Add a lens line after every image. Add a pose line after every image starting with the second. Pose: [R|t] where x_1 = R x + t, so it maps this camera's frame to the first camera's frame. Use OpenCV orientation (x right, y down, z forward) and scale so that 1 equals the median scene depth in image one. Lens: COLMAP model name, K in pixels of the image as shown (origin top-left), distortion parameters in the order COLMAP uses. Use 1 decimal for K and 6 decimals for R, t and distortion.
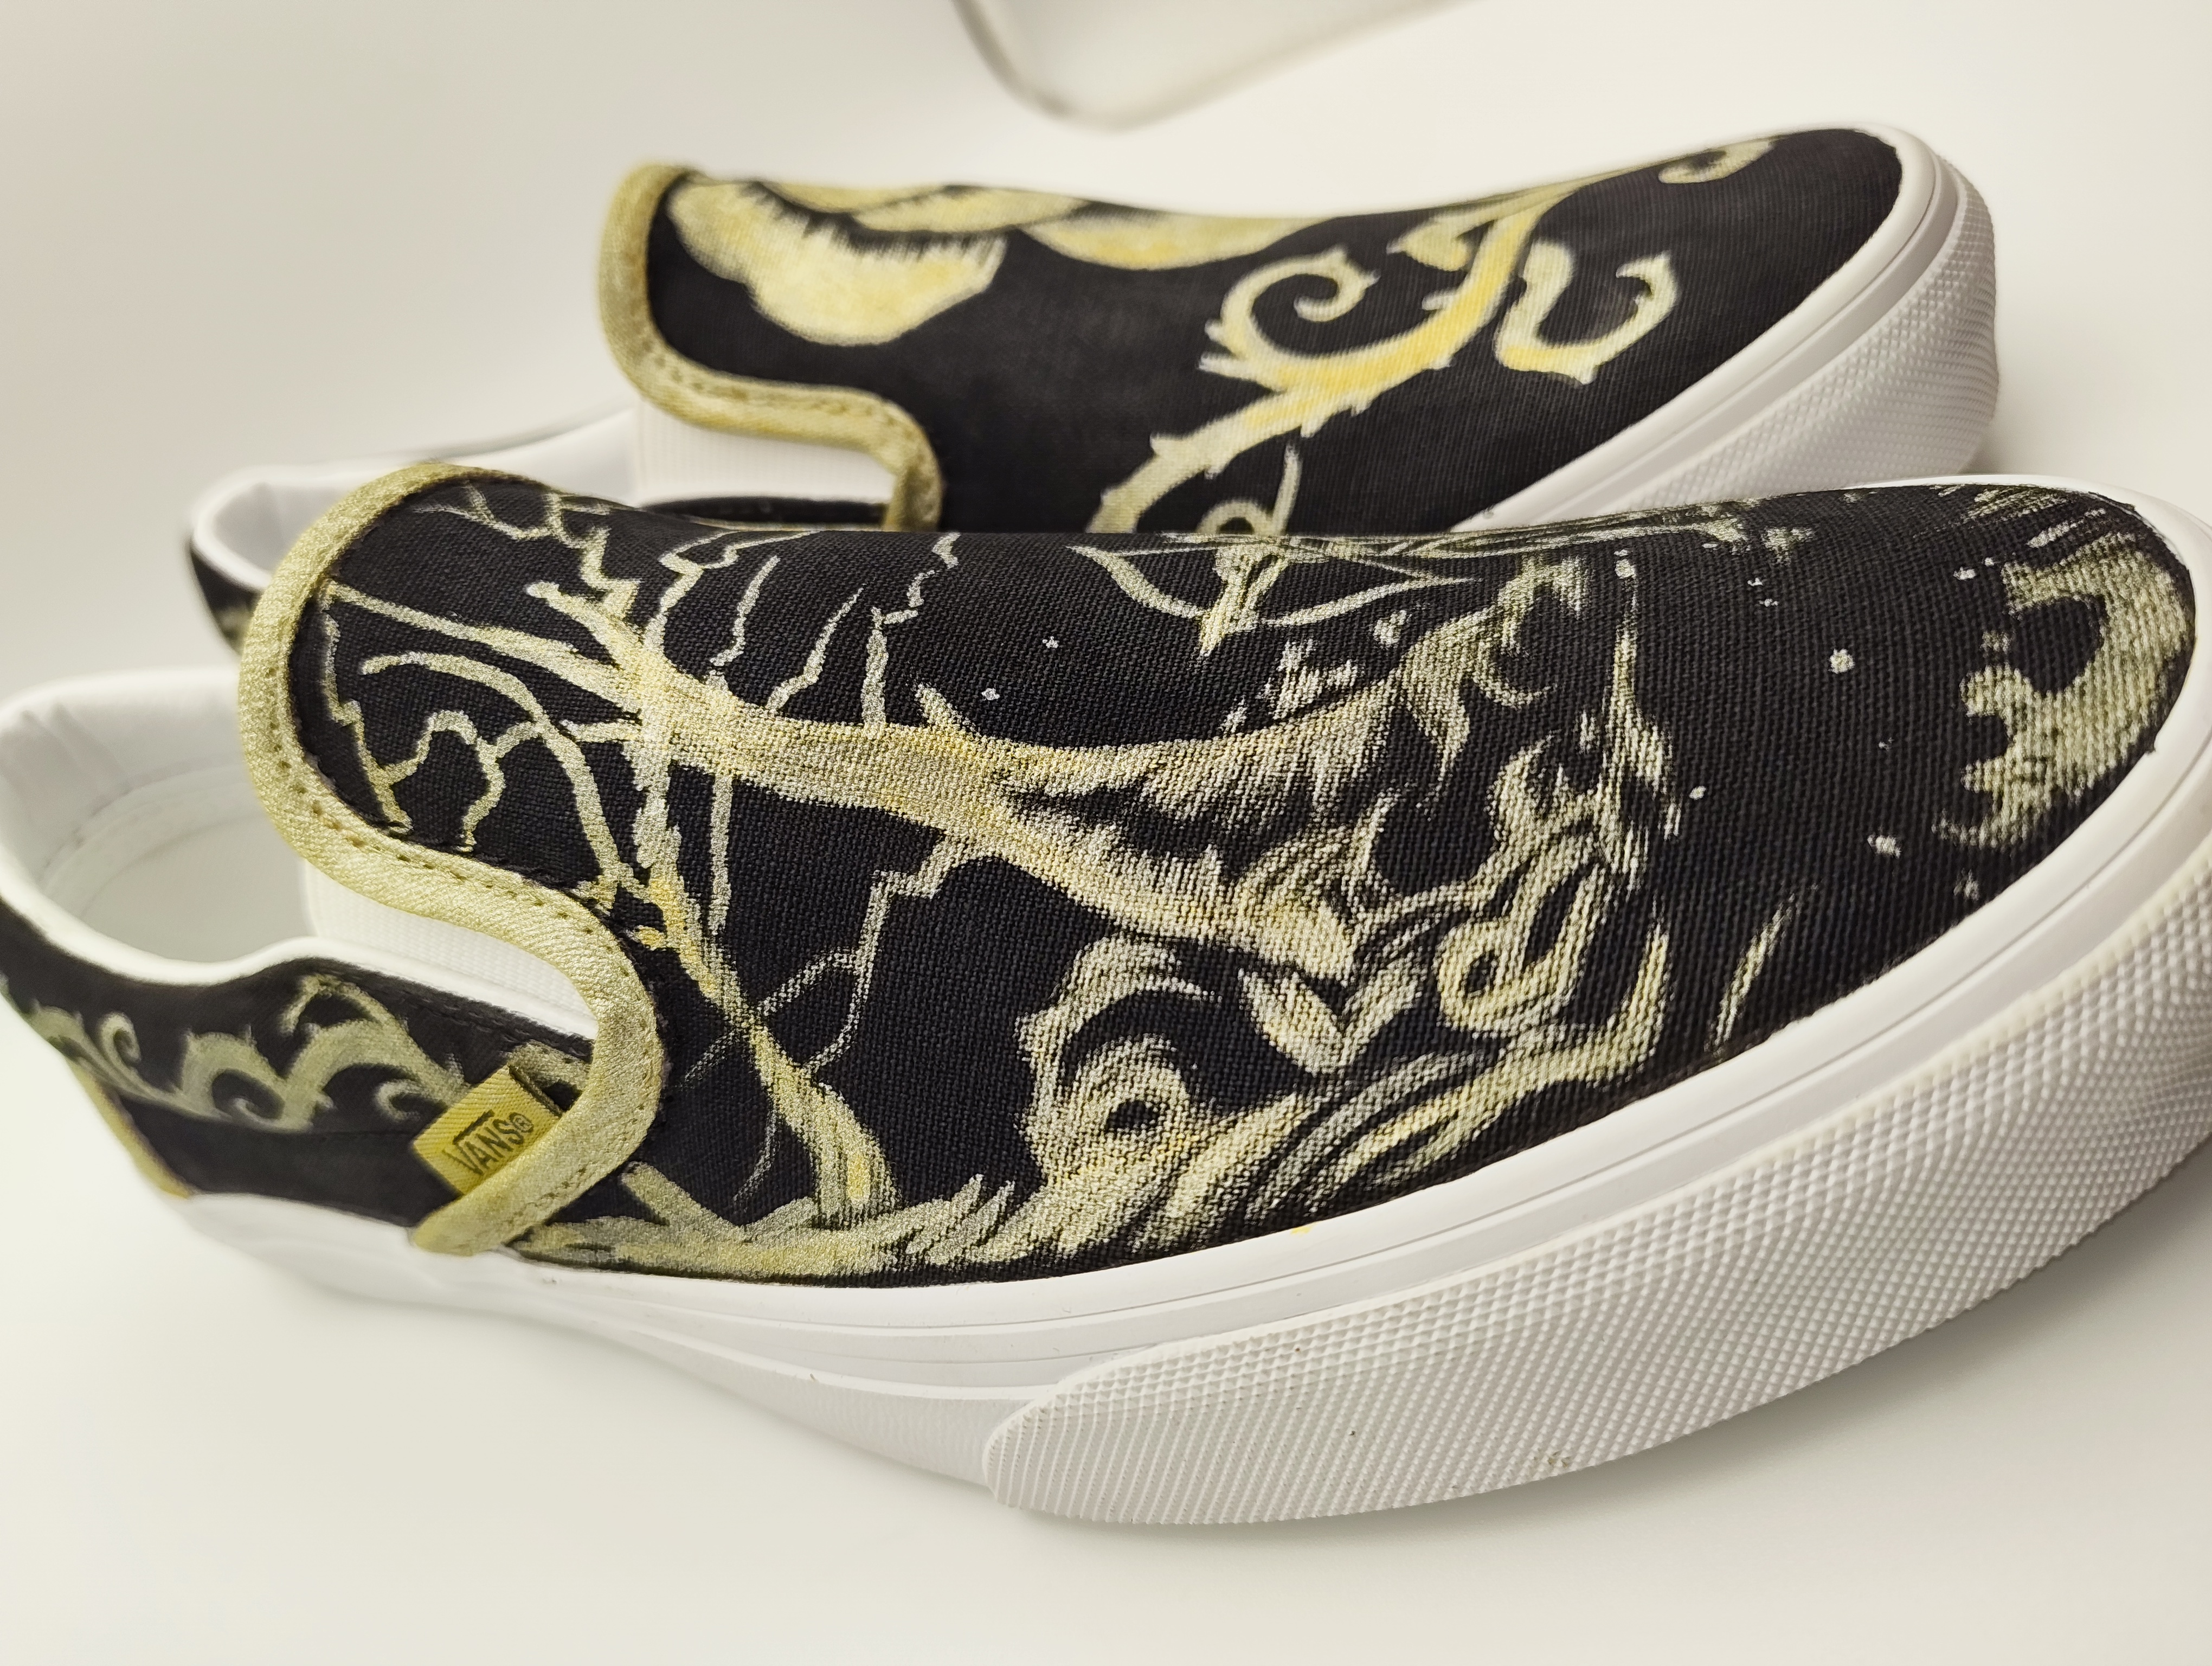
lens RADIAL K [[1663.2, 0, 1069.5], [0, 1663.2, 837.2], [0, 0, 1]] dist [-0.024539, -0.006270]
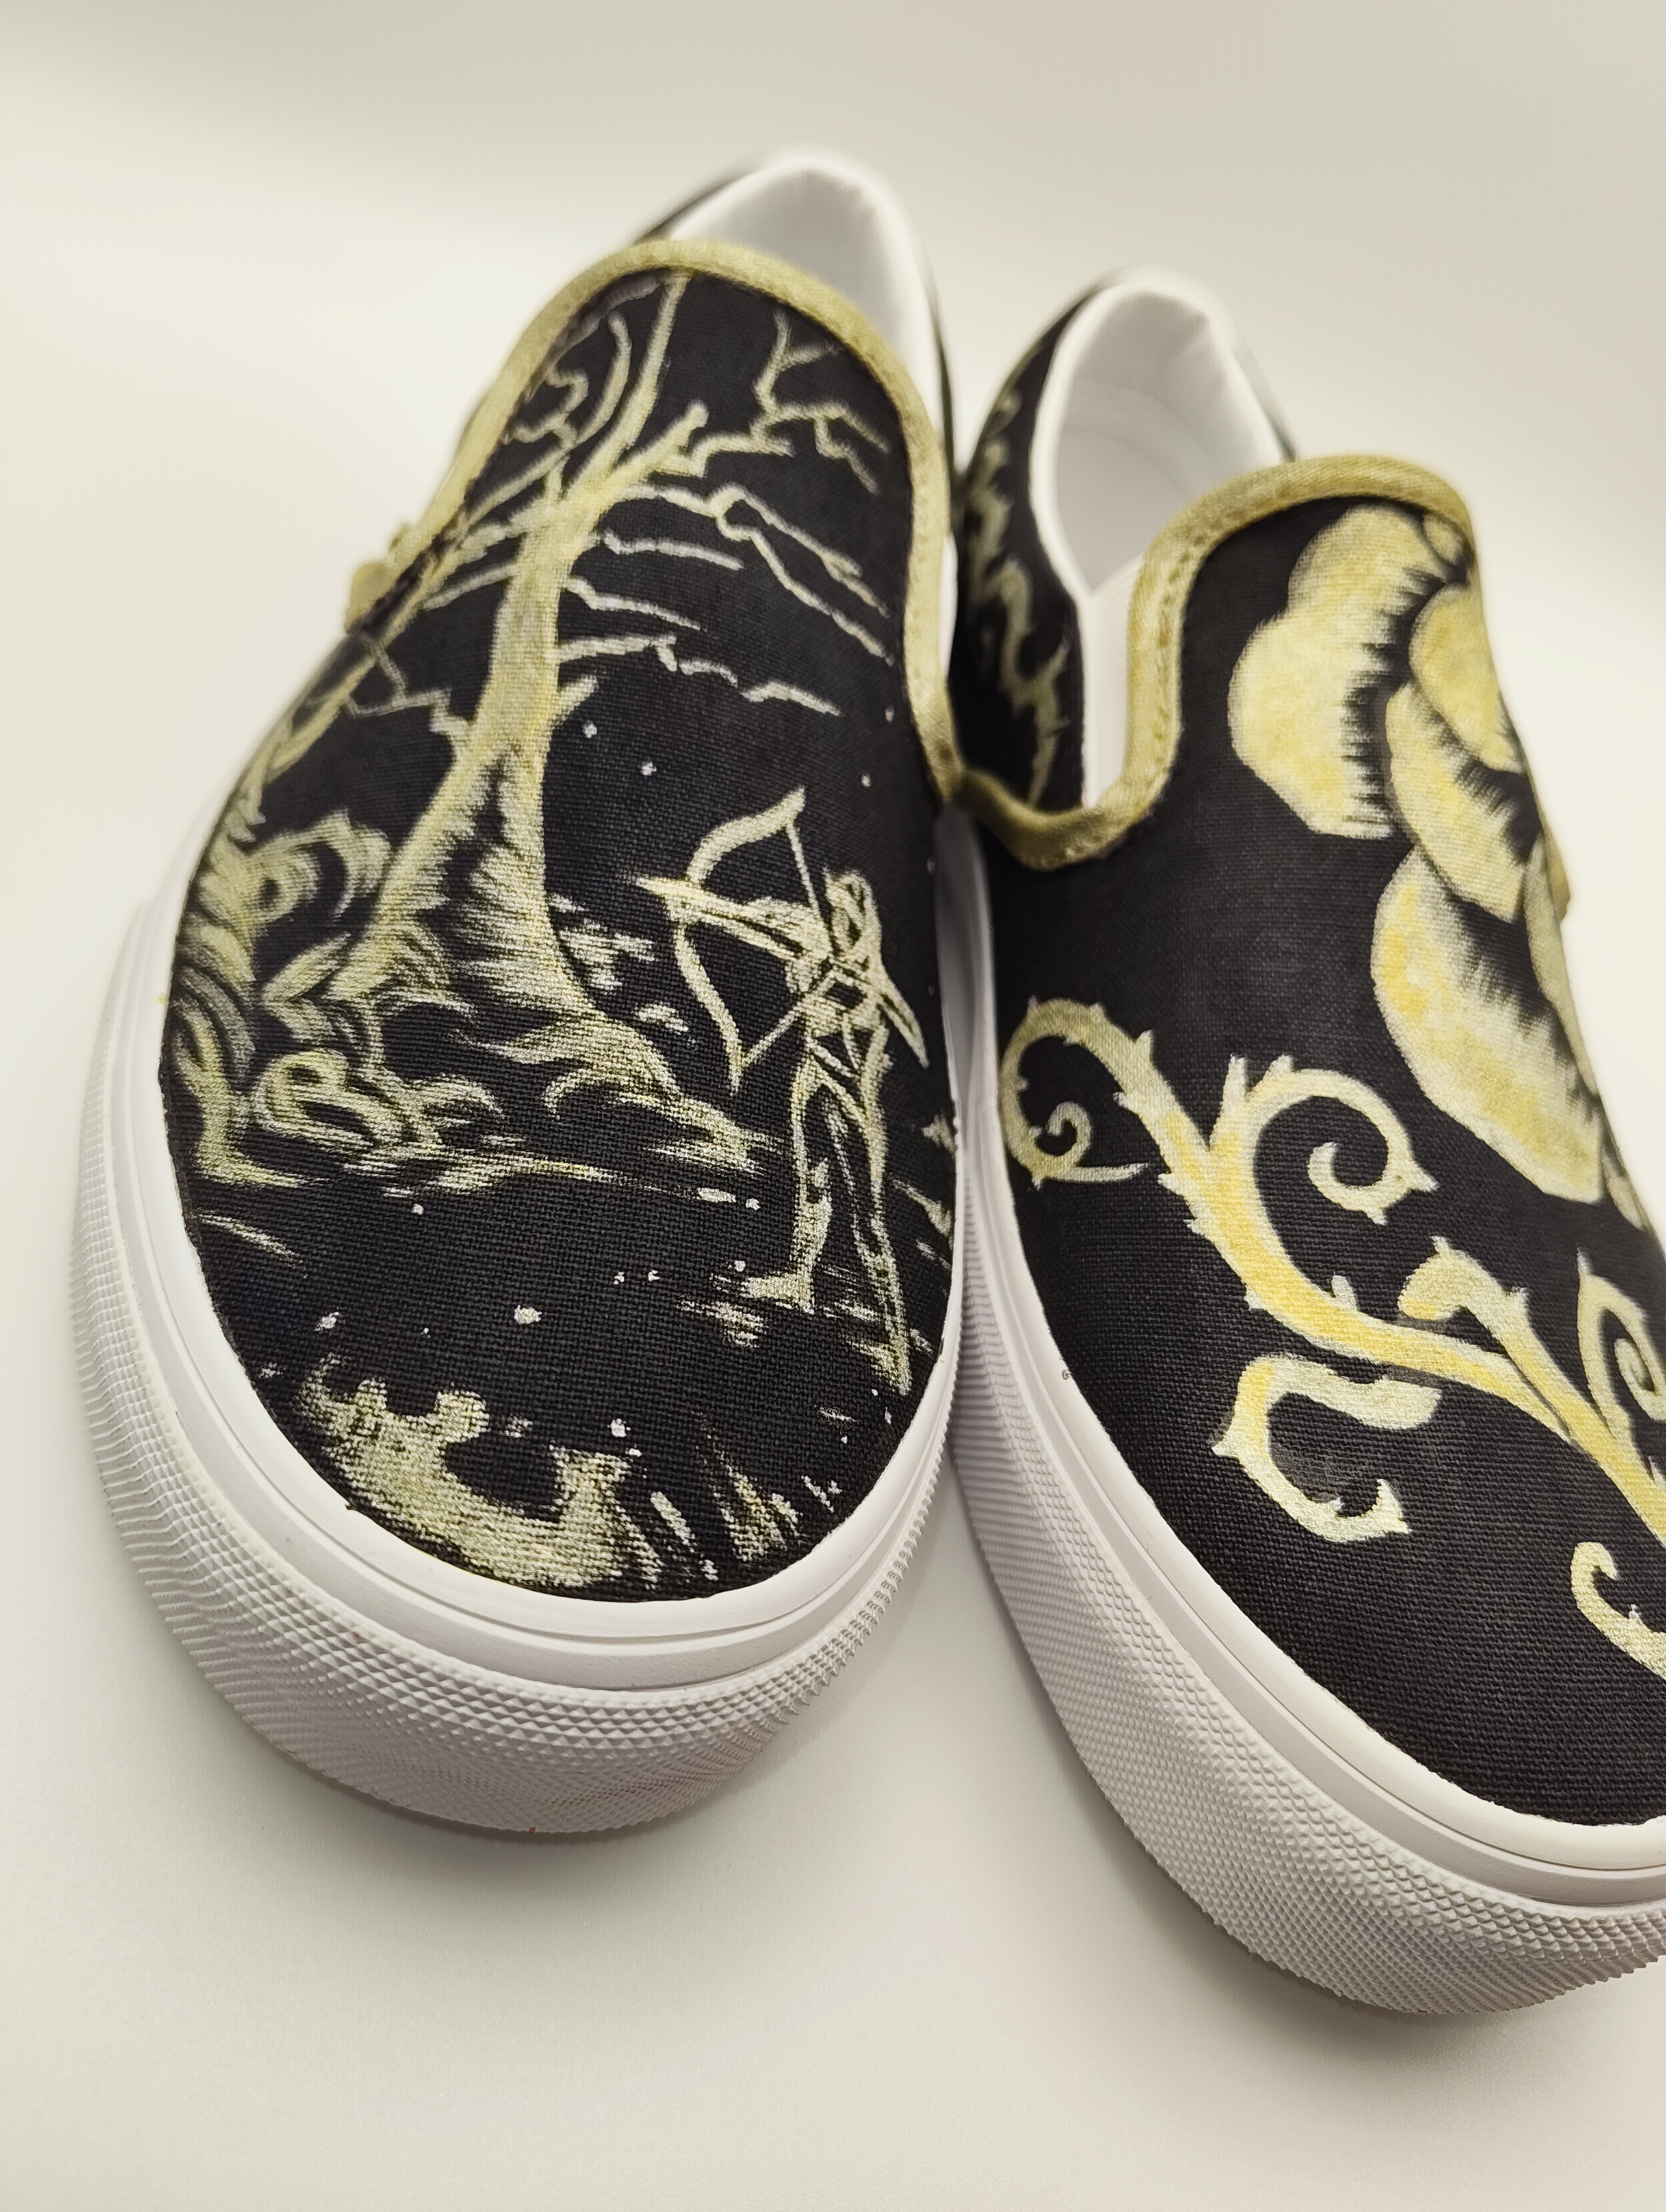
lens RADIAL K [[1661.0, 0, 819.6], [0, 1661.0, 1097.2], [0, 0, 1]] dist [-0.002383, 0.001391]
pose [[0.127898, 0.950233, -0.284077, 0.607537], [-0.859642, 0.249062, 0.446076, -0.744740], [0.494629, 0.187152, 0.848714, 0.092316]]
